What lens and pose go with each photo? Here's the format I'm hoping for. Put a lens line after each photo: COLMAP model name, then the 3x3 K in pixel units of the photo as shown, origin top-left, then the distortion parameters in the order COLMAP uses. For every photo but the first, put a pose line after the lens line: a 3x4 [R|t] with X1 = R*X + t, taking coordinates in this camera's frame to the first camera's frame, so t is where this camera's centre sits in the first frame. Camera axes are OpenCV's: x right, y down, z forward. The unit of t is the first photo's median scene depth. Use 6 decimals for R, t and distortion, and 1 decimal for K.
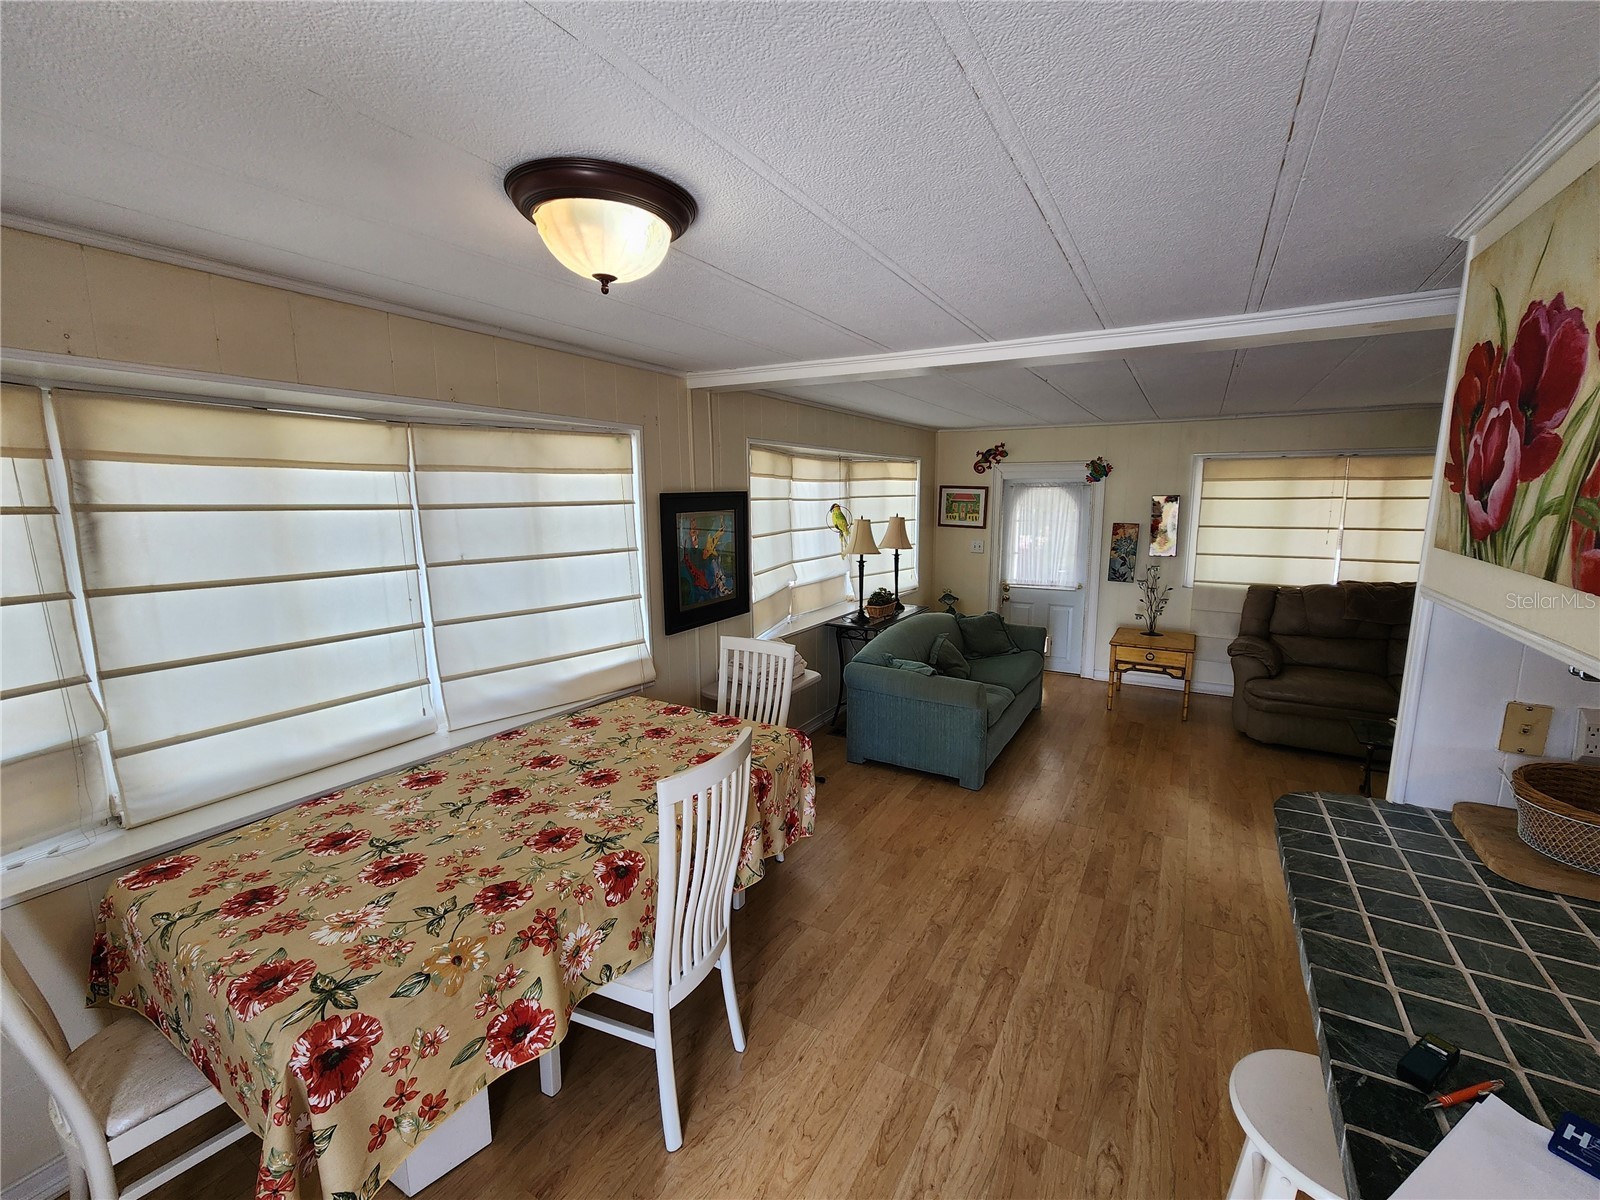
lens RADIAL K [[658.3, 0, 804.5], [0, 658.3, 601.5], [0, 0, 1]] dist [0.000512, 0.000147]
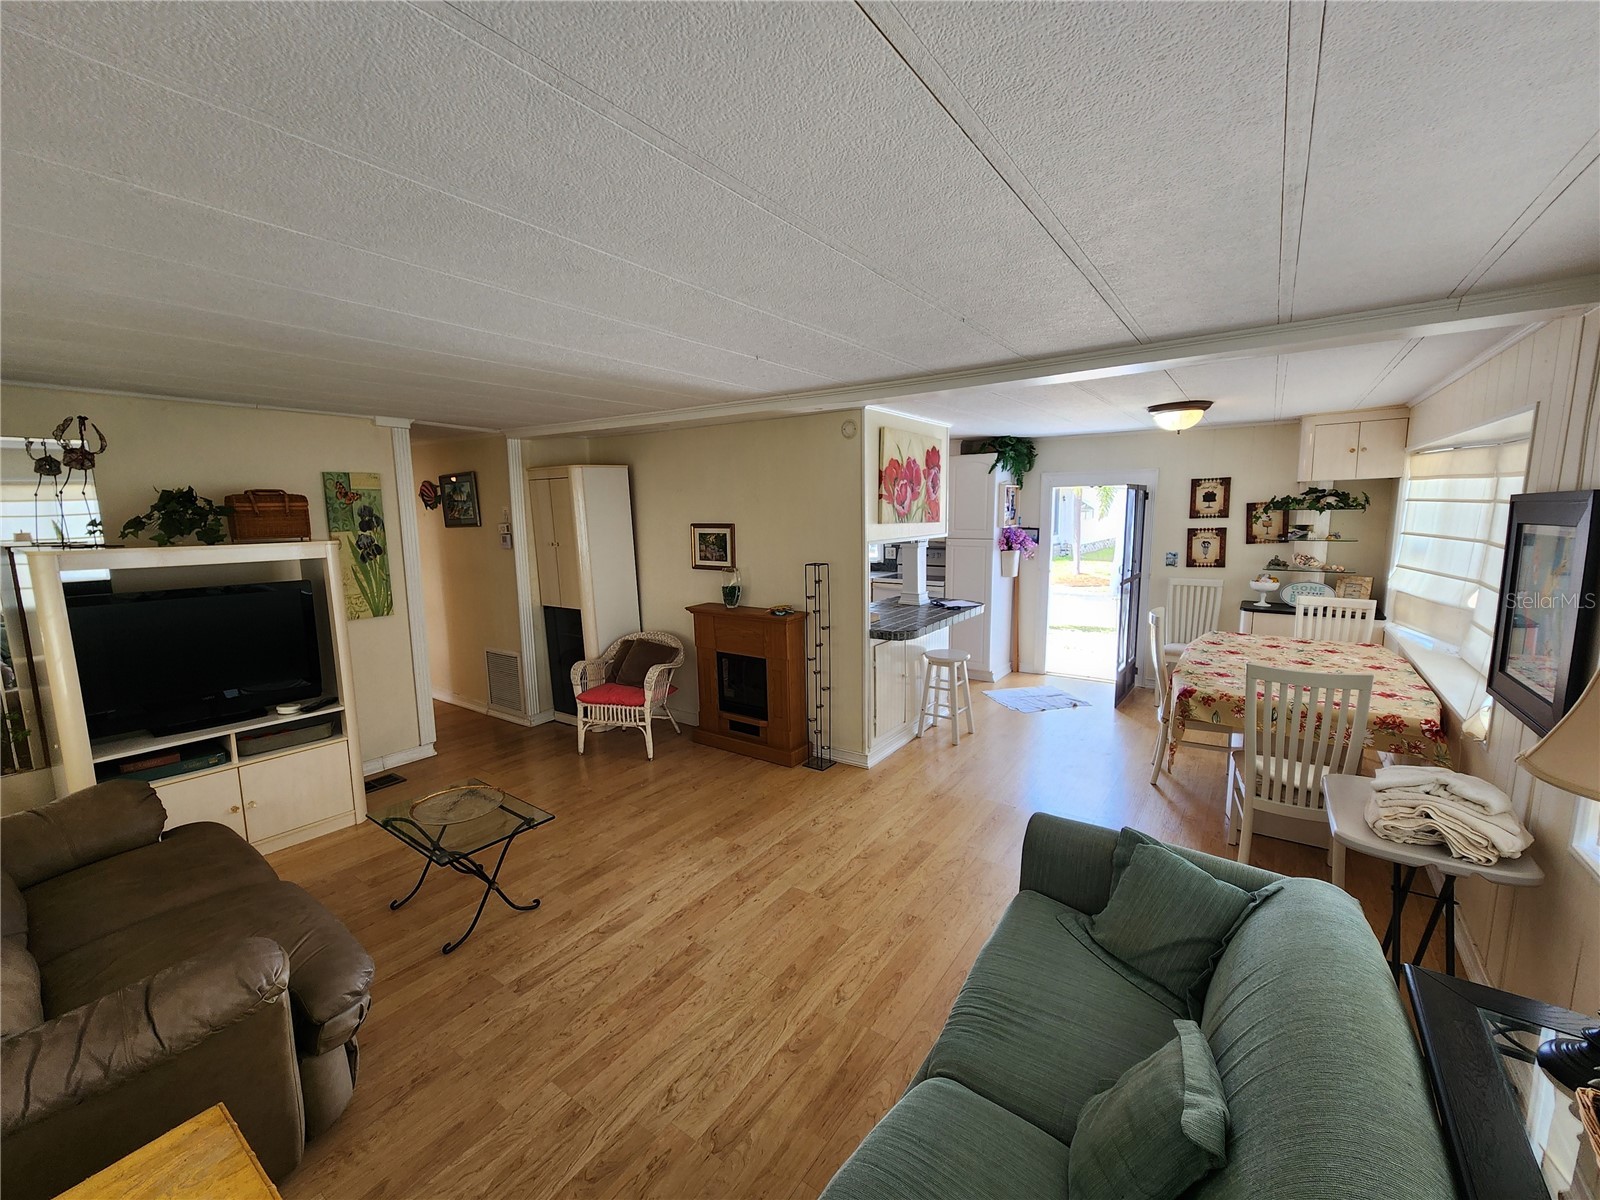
lens RADIAL K [[658.3, 0, 804.5], [0, 658.3, 601.5], [0, 0, 1]] dist [0.000512, 0.000147]
pose [[-0.997024, 0.007587, 0.076723, 0.432245], [0.030588, 0.952401, 0.303310, -0.254462], [-0.070770, 0.304754, -0.949798, 1.533274]]
